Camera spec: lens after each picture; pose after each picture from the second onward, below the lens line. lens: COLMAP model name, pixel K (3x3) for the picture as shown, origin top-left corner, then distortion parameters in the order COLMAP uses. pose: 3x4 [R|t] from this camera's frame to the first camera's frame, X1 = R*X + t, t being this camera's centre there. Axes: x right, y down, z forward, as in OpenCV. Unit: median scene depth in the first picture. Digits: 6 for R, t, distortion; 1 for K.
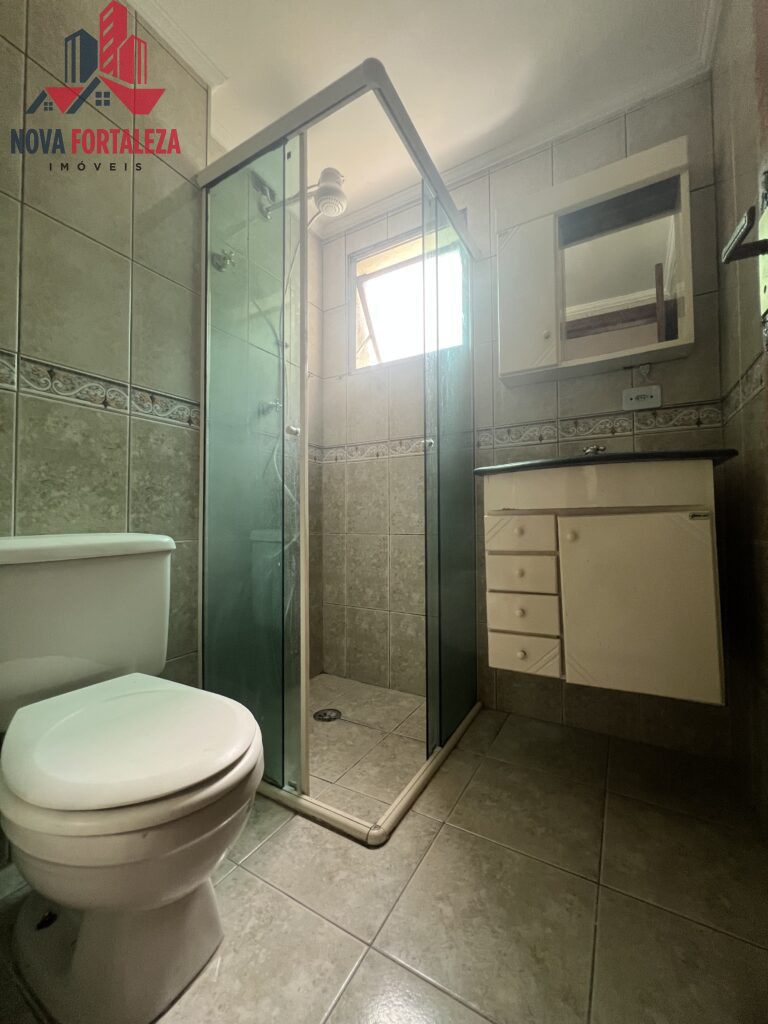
lens RADIAL K [[409.8, 0, 390.2], [0, 409.8, 513.6], [0, 0, 1]] dist [-0.002875, 0.000801]
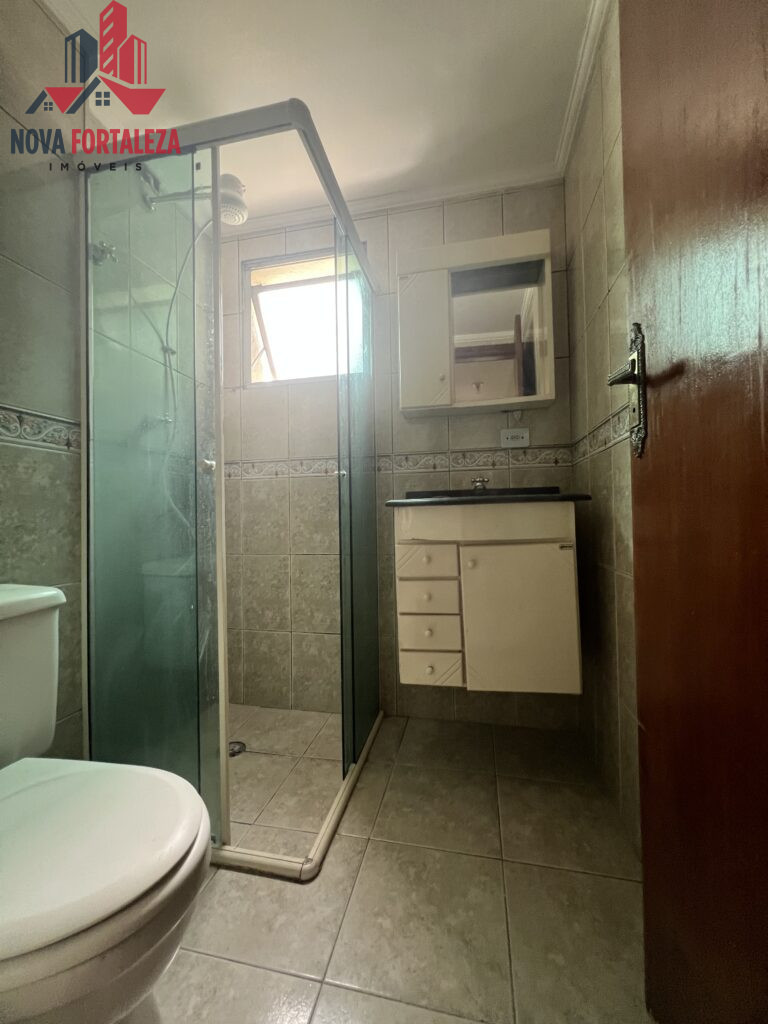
lens RADIAL K [[410.1, 0, 385.0], [0, 410.1, 509.5], [0, 0, 1]] dist [-0.002625, 0.000987]
pose [[0.951092, -0.006576, 0.308839, -0.124916], [0.003612, 0.999942, 0.010166, -0.095246], [-0.308888, -0.008553, 0.951060, -0.020944]]
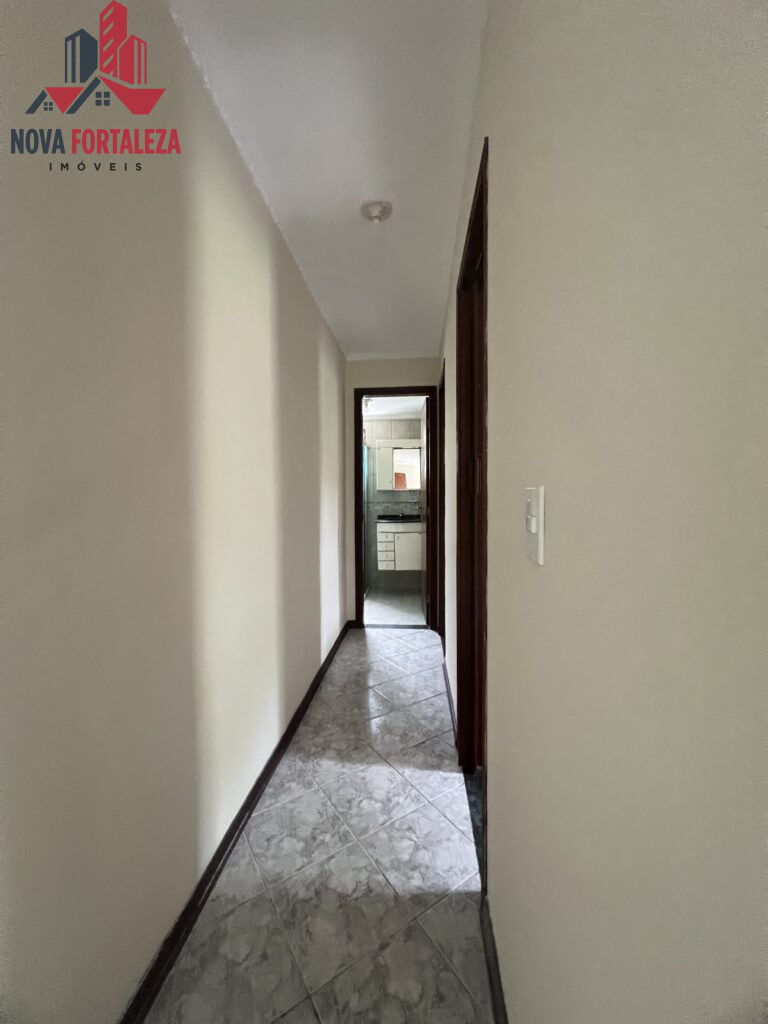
lens RADIAL K [[410.1, 0, 382.0], [0, 410.1, 506.3], [0, 0, 1]] dist [-0.002625, 0.000987]
pose [[0.903131, -0.003908, 0.429347, -1.394819], [-0.013862, 0.999172, 0.038252, -0.391762], [-0.429141, -0.040499, 0.902329, -2.527855]]
